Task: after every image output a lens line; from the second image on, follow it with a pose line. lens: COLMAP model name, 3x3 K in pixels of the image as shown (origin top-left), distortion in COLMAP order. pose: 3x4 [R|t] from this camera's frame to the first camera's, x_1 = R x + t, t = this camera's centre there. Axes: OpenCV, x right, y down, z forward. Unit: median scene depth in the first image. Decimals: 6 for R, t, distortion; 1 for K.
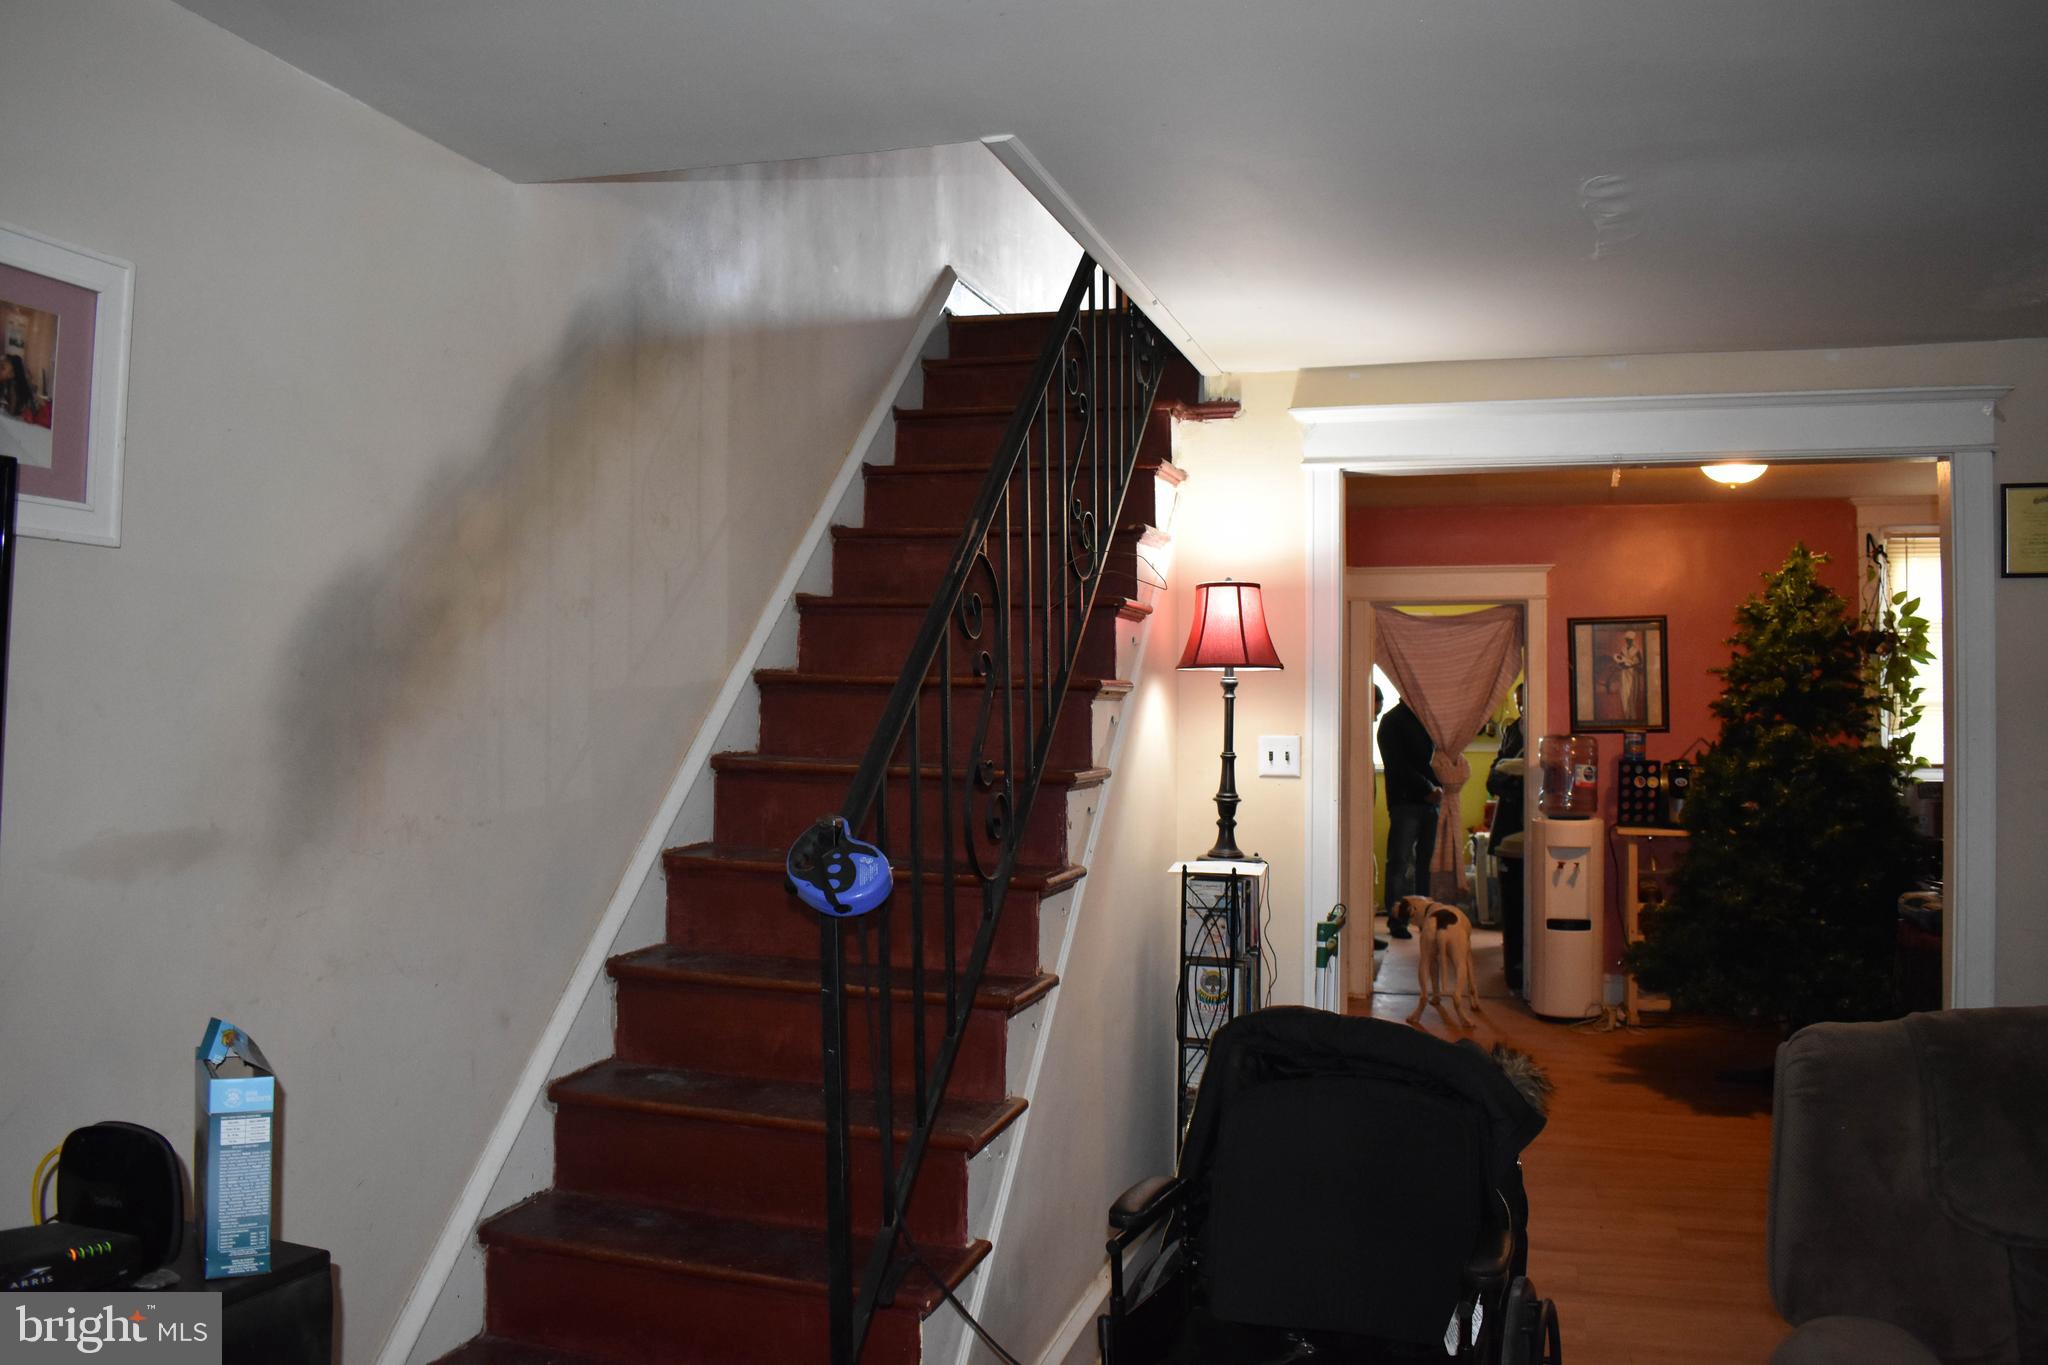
lens RADIAL K [[1607.9, 0, 1024.0], [0, 1607.9, 682.5], [0, 0, 1]] dist [-0.094590, 0.016155]
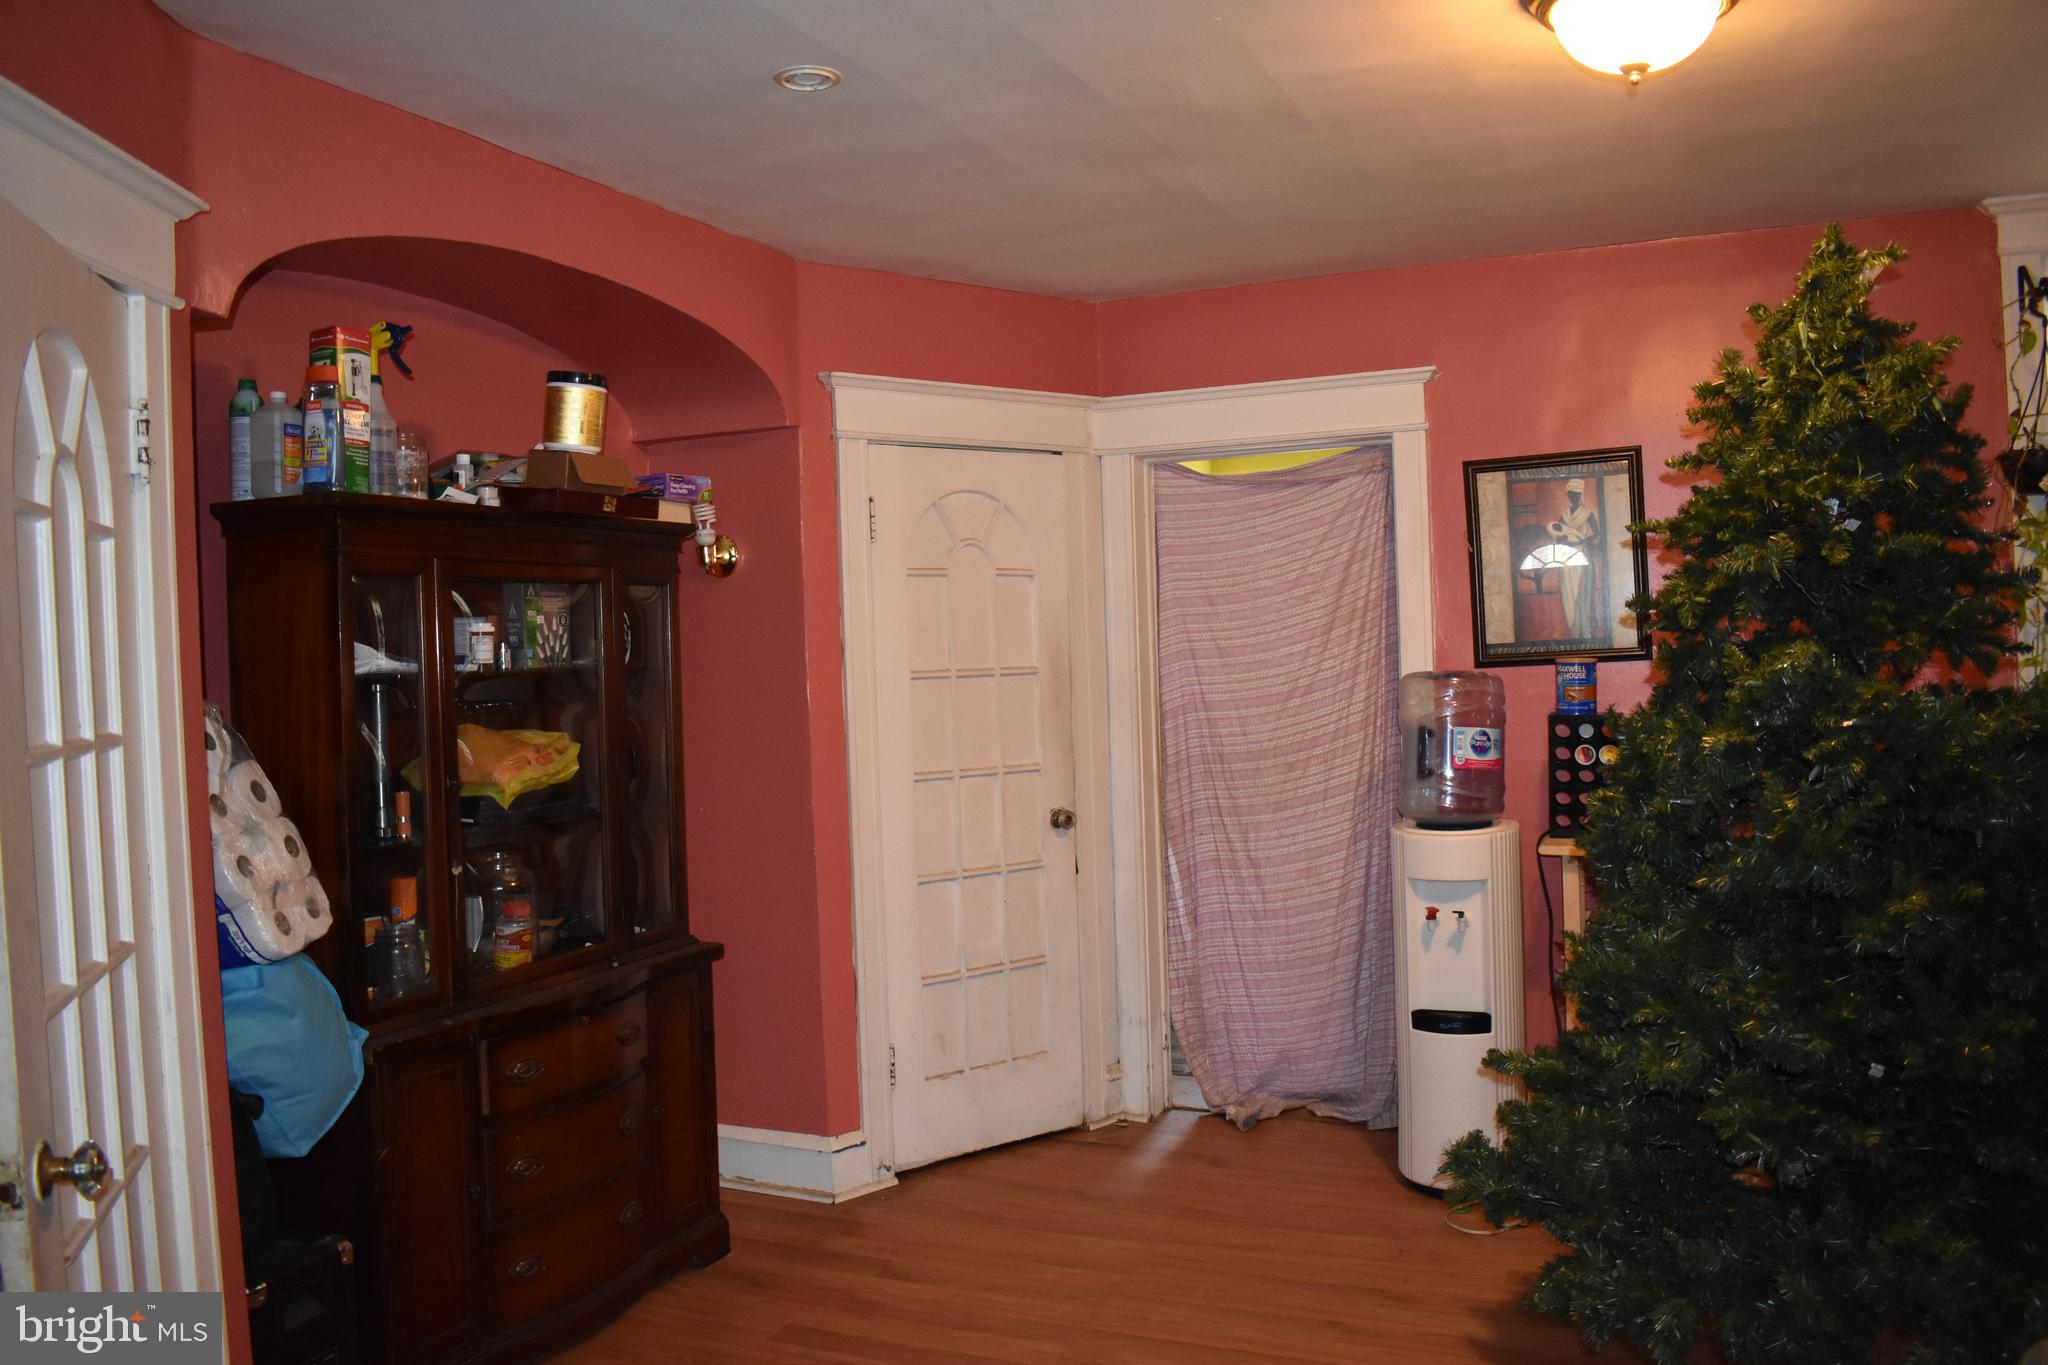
lens RADIAL K [[1557.5, 0, 1024.0], [0, 1557.5, 682.5], [0, 0, 1]] dist [-0.089121, 0.000906]
pose [[0.991090, -0.035877, -0.128273, 0.267953], [0.040876, 0.998496, 0.036547, 0.011371], [0.126769, -0.041464, 0.991065, 0.460274]]
